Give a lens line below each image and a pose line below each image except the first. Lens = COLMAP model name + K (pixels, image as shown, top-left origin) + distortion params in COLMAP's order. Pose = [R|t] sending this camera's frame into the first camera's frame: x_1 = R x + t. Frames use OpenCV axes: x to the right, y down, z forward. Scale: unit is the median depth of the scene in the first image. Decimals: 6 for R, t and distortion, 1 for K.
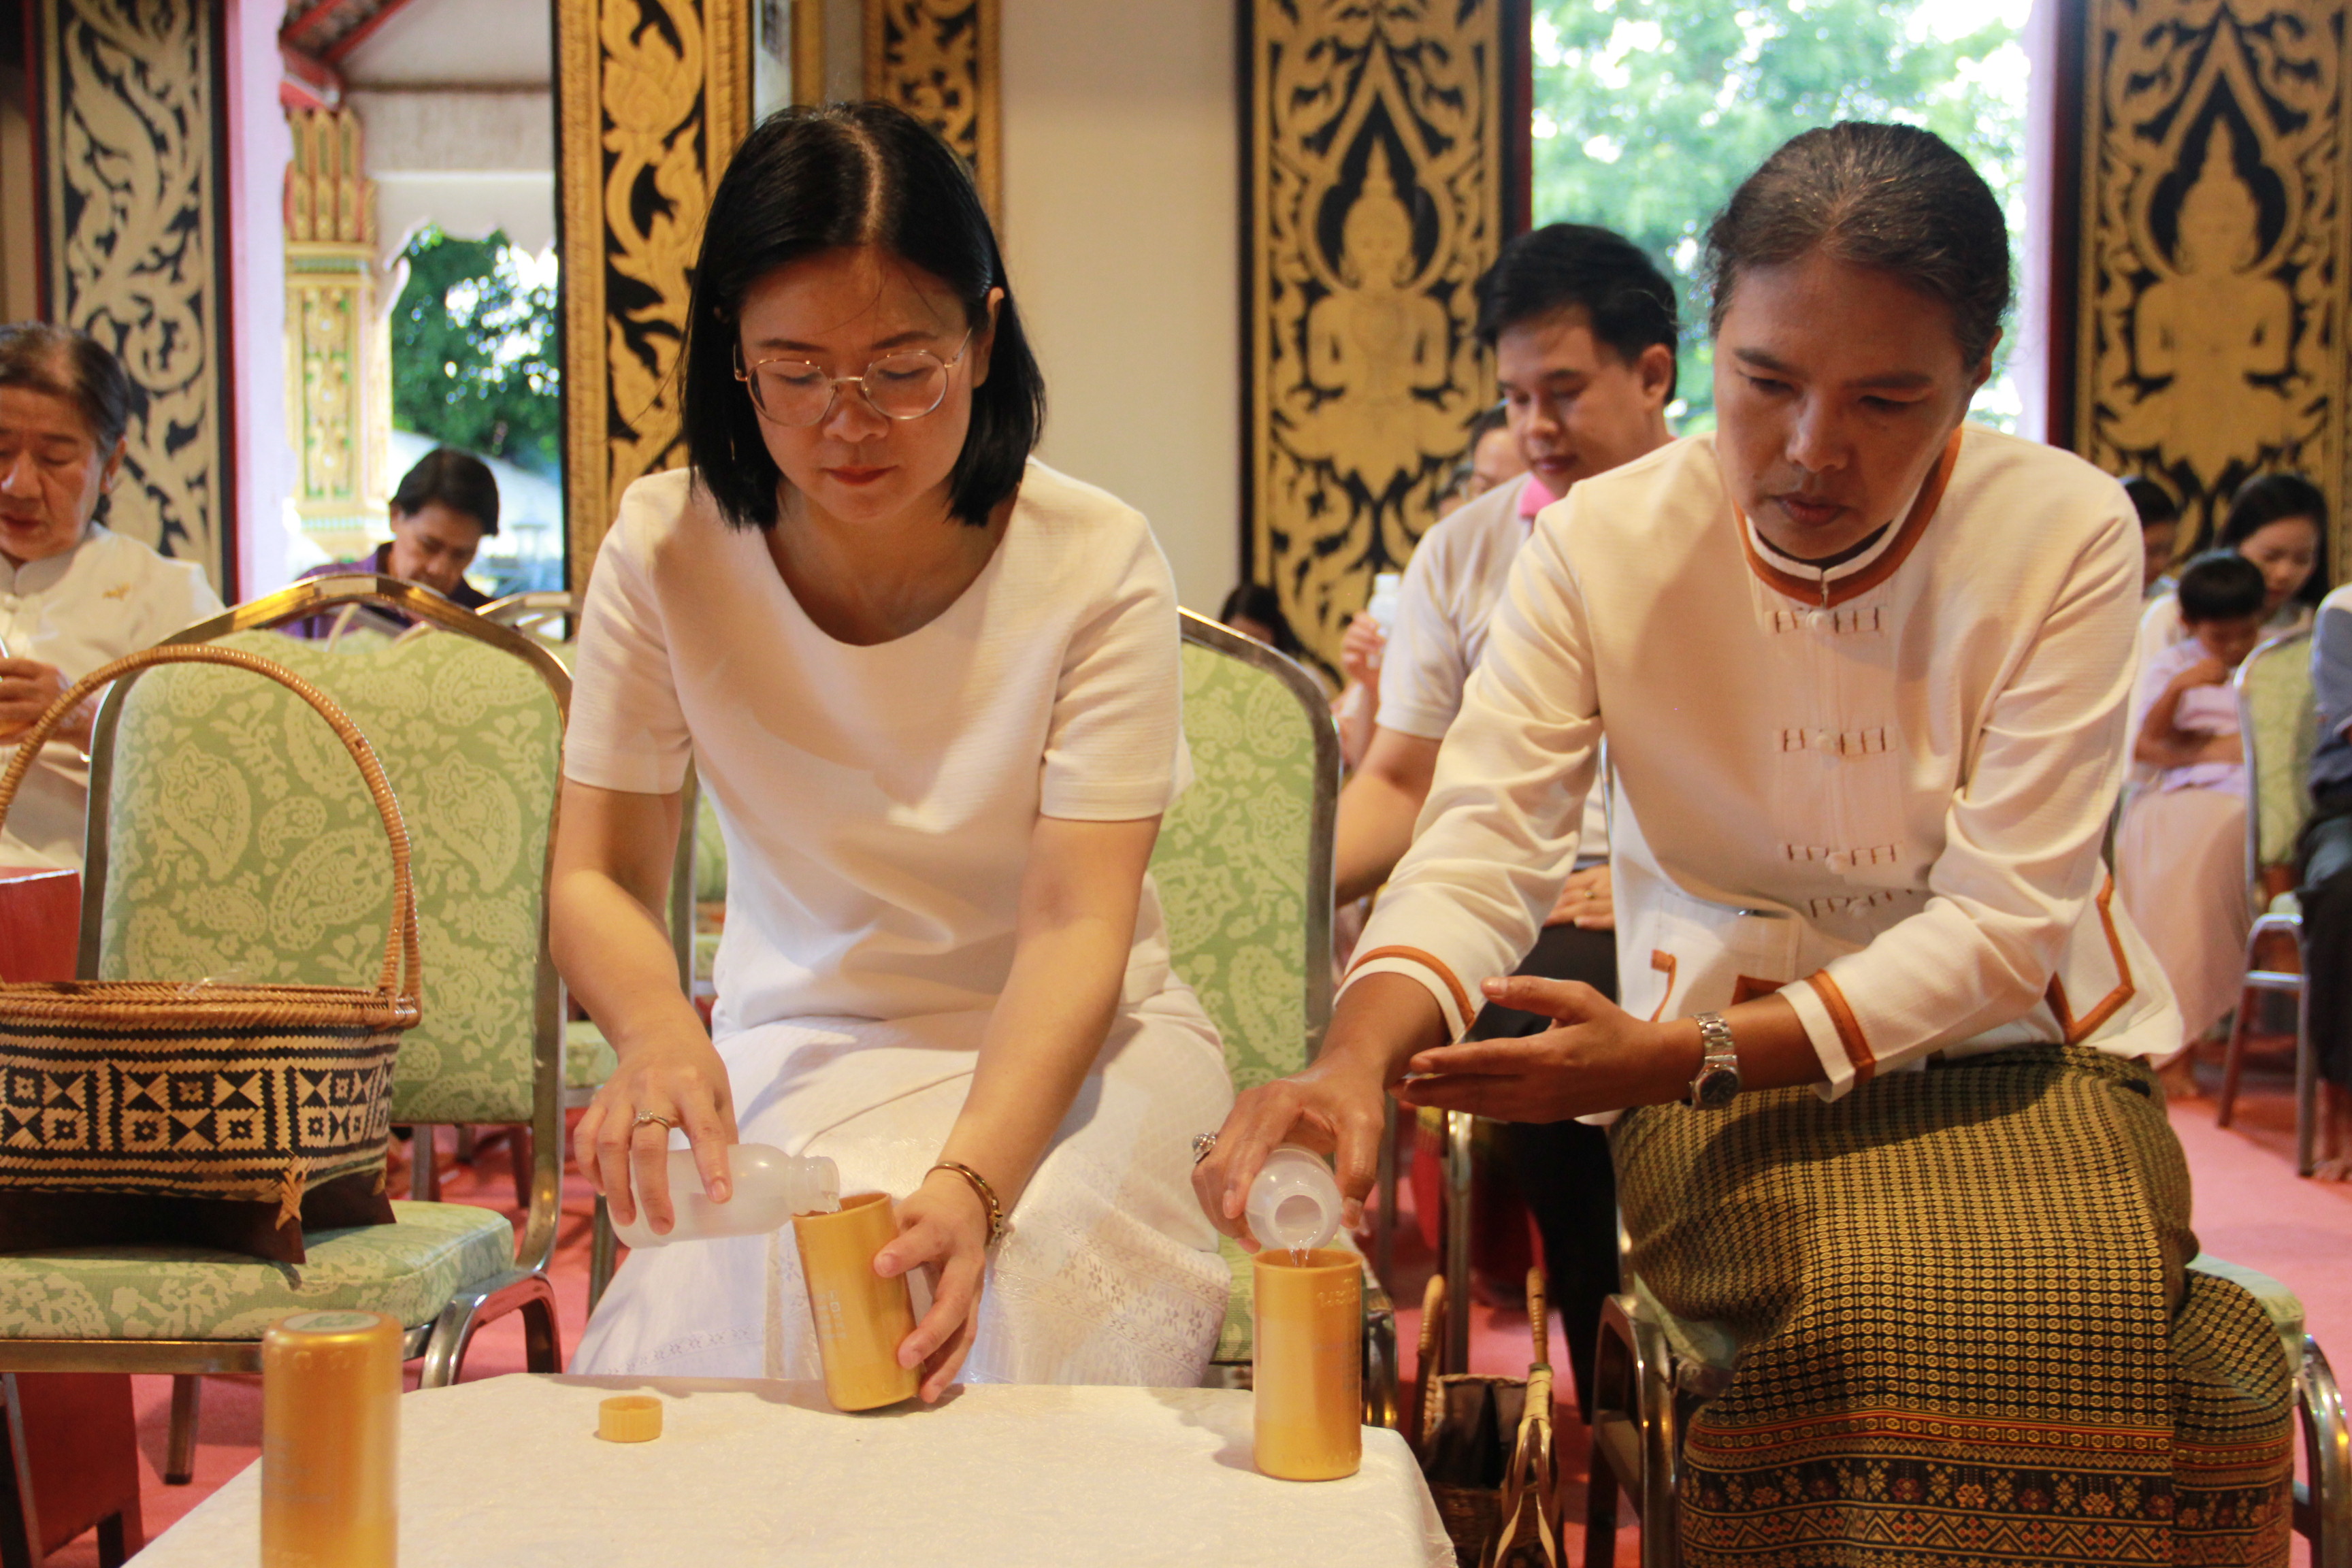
lens RADIAL K [[3086.8, 0, 1183.2], [0, 3086.8, 834.6], [0, 0, 1]] dist [0.005895, 0.437005]
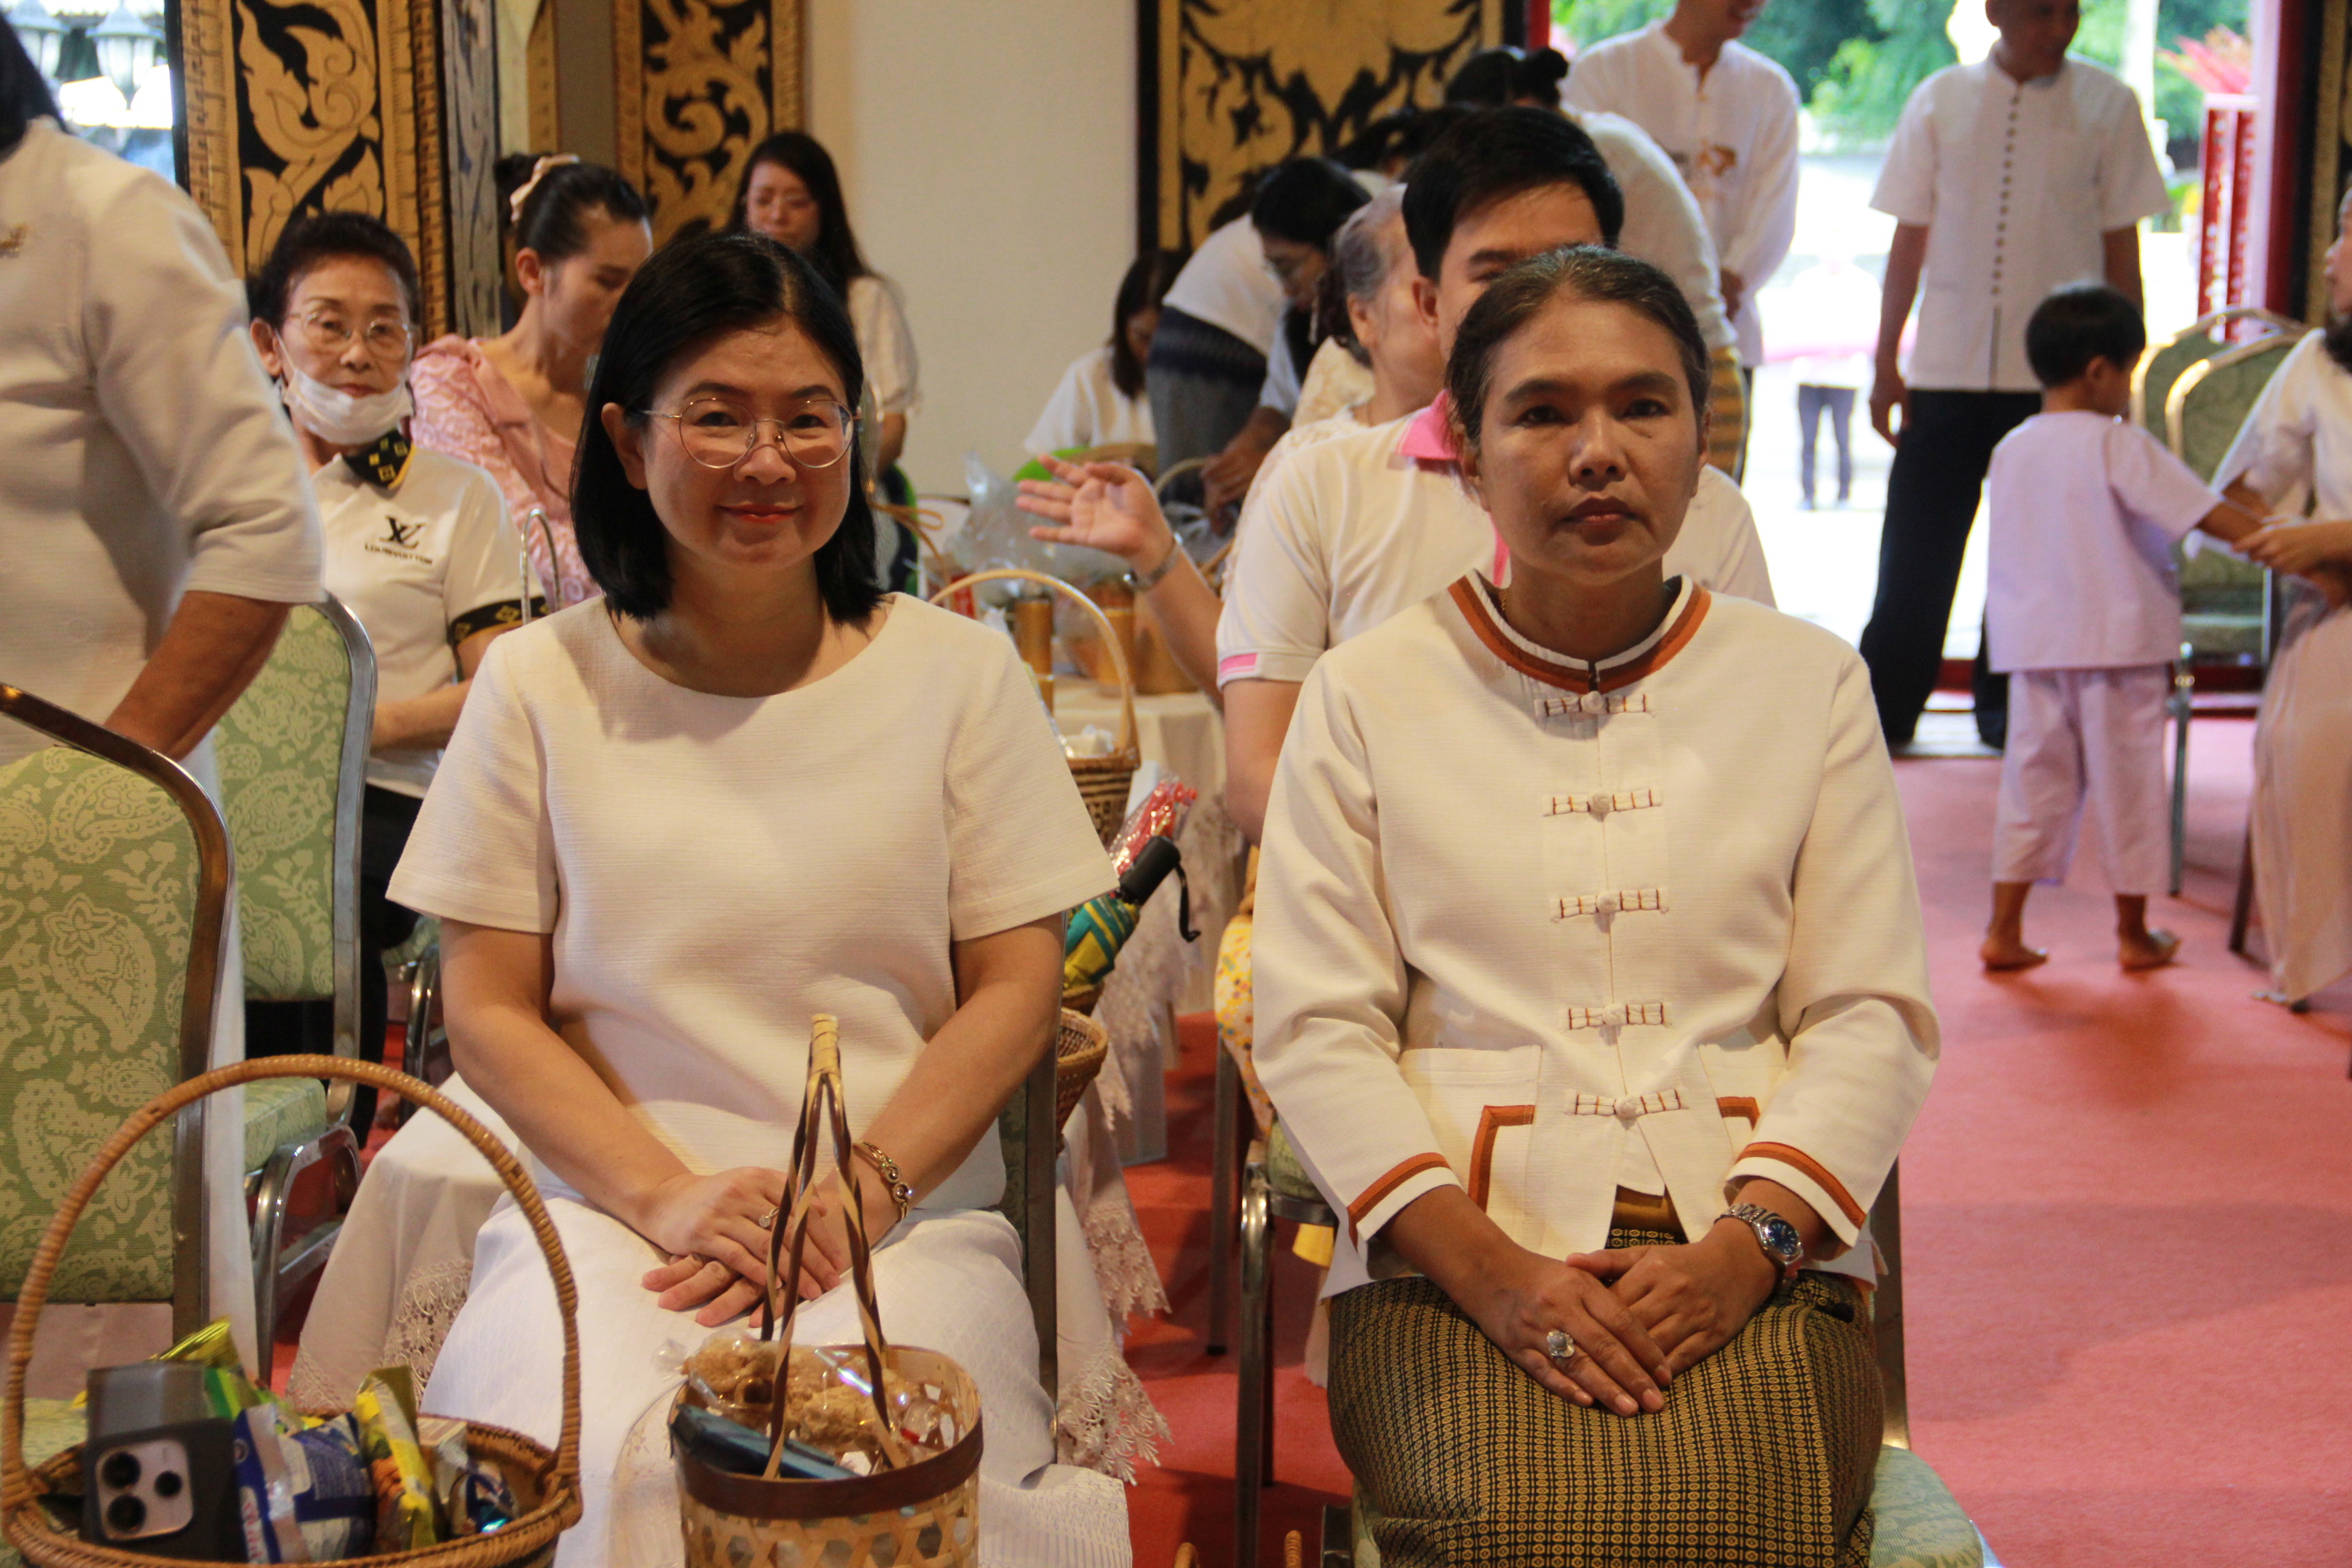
lens RADIAL K [[4727.0, 0, 1317.4], [0, 4727.0, 786.3], [0, 0, 1]] dist [0.214181, 0.099445]
pose [[0.999420, -0.002342, 0.033959, 0.022256], [-0.000708, 0.995986, 0.089509, -0.052874], [-0.034032, -0.089481, 0.995407, -0.114901]]
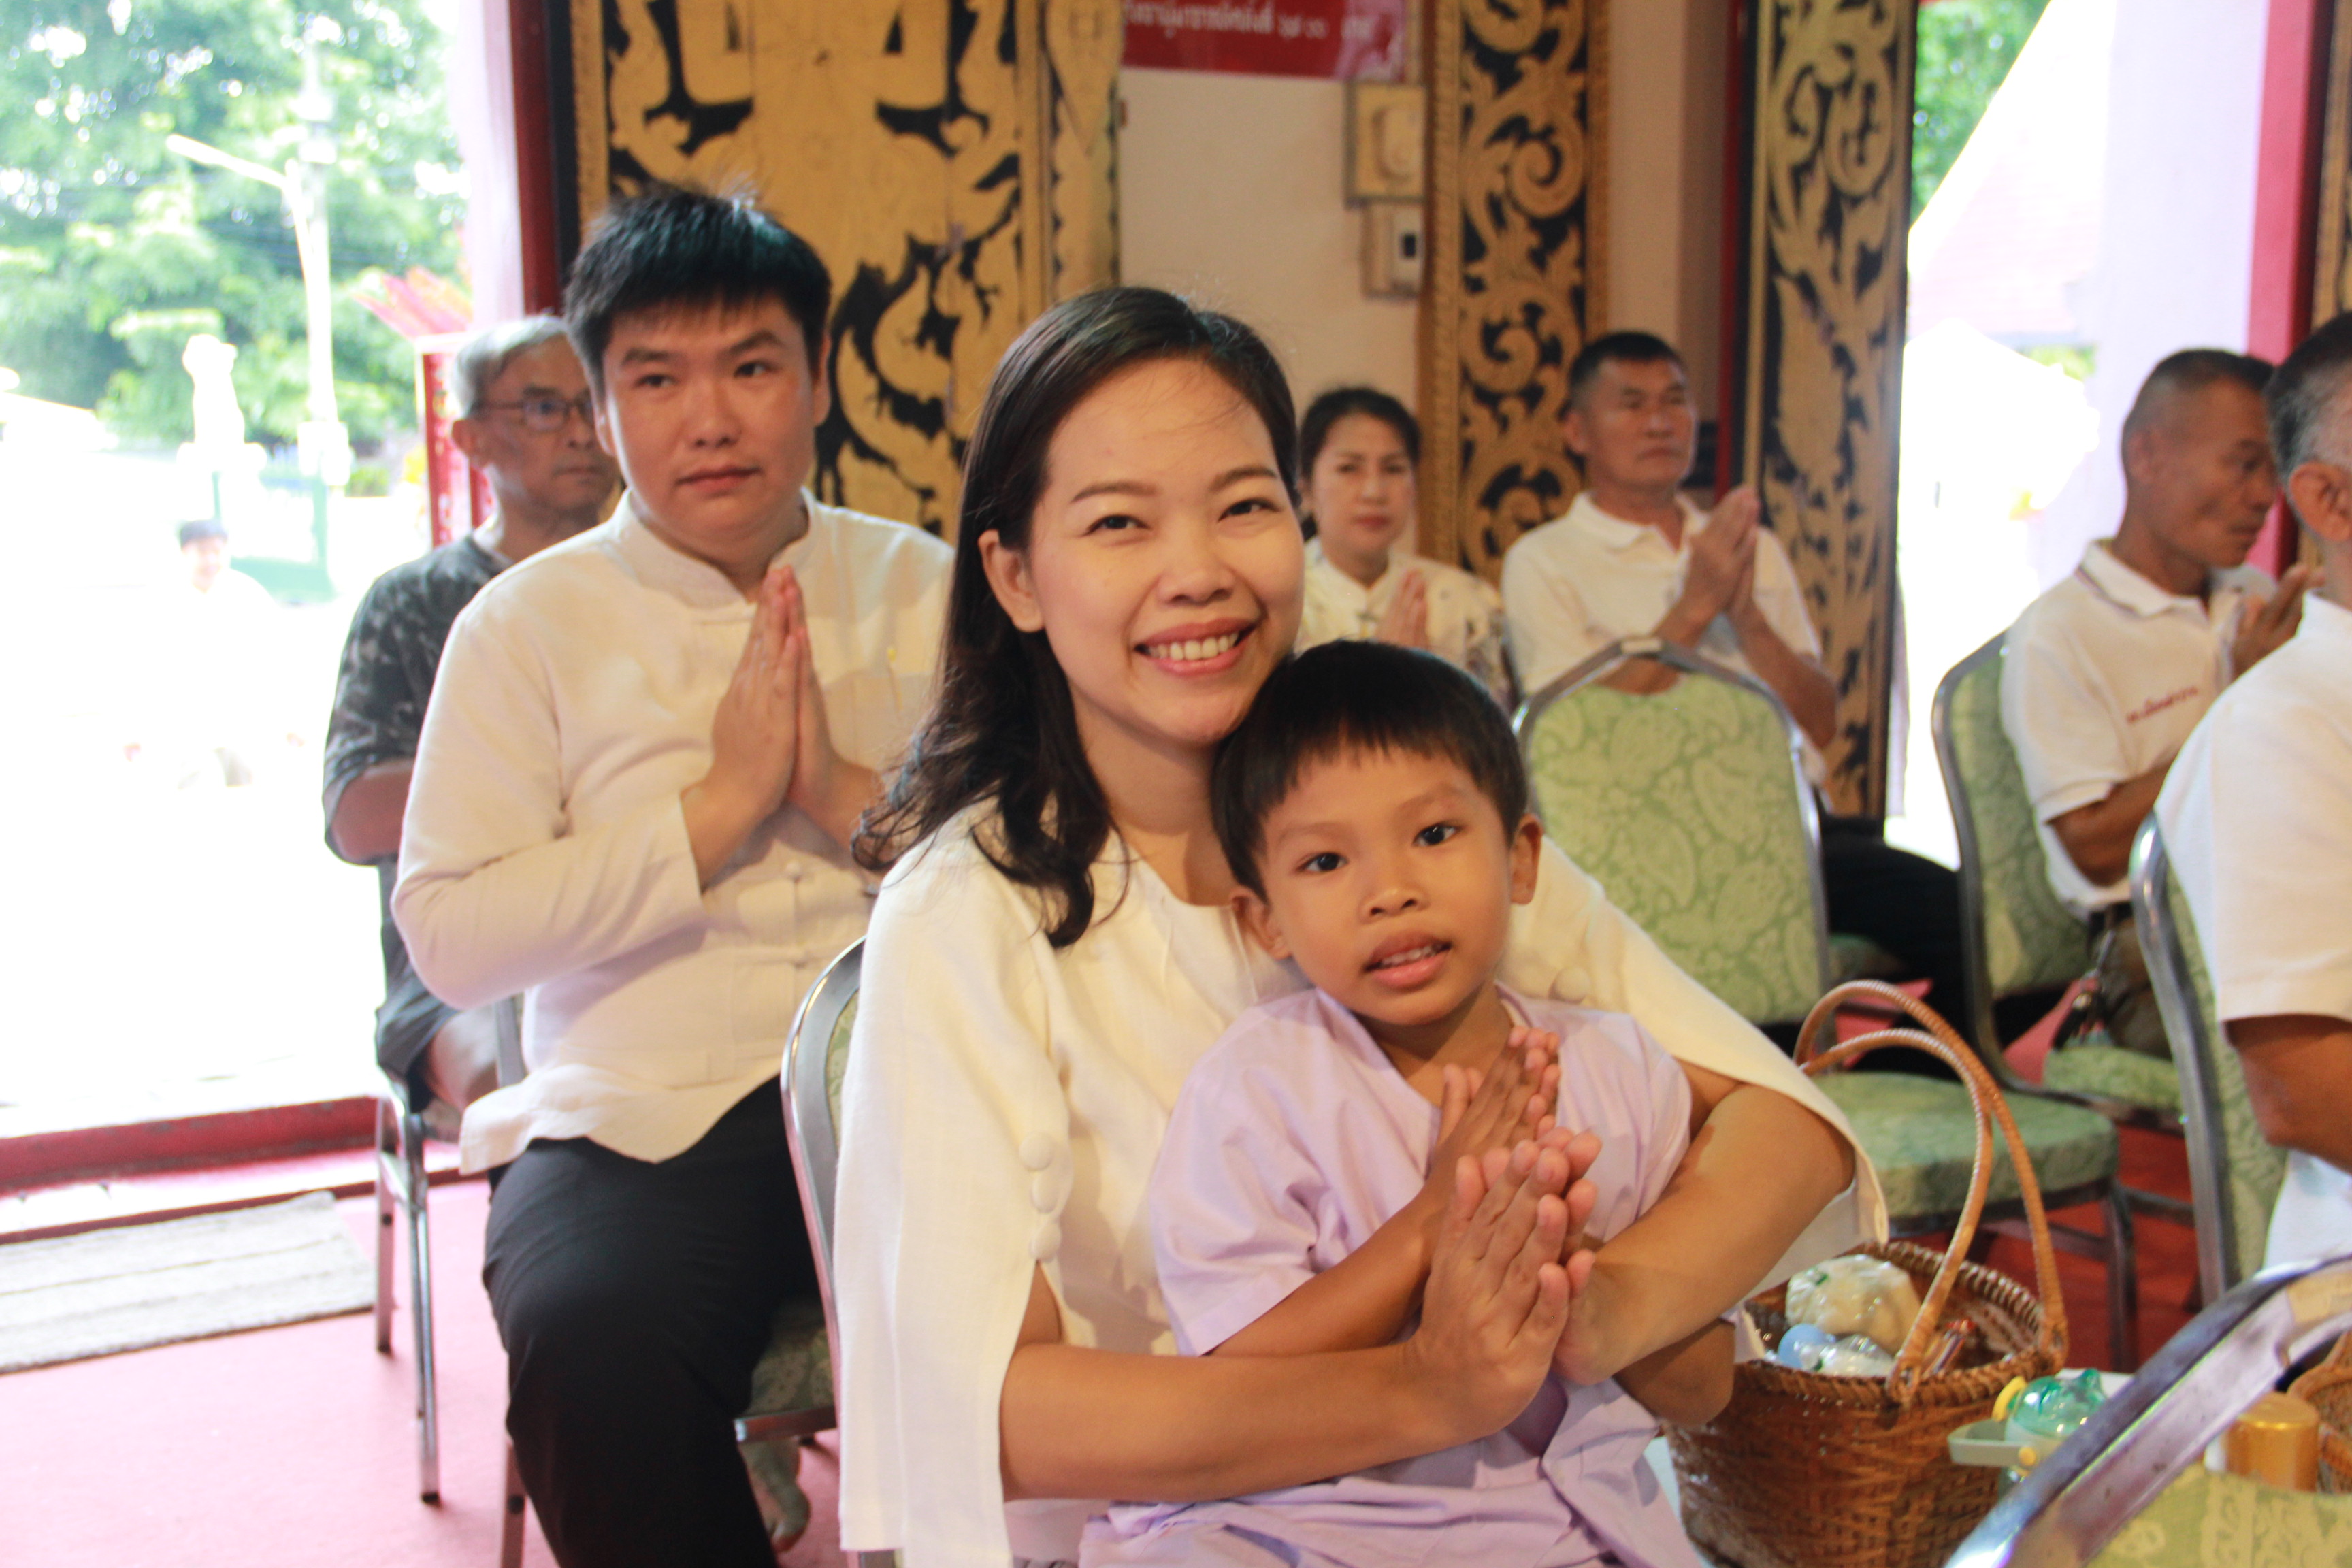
lens RADIAL K [[2602.0, 0, 1172.5], [0, 2602.0, 815.5], [0, 0, 1]] dist [-0.016425, 0.206078]
pose [[0.871800, -0.084959, 0.482439, 0.159364], [0.037661, 0.993555, 0.106912, -0.072937], [-0.488413, -0.075037, 0.869381, 0.578926]]
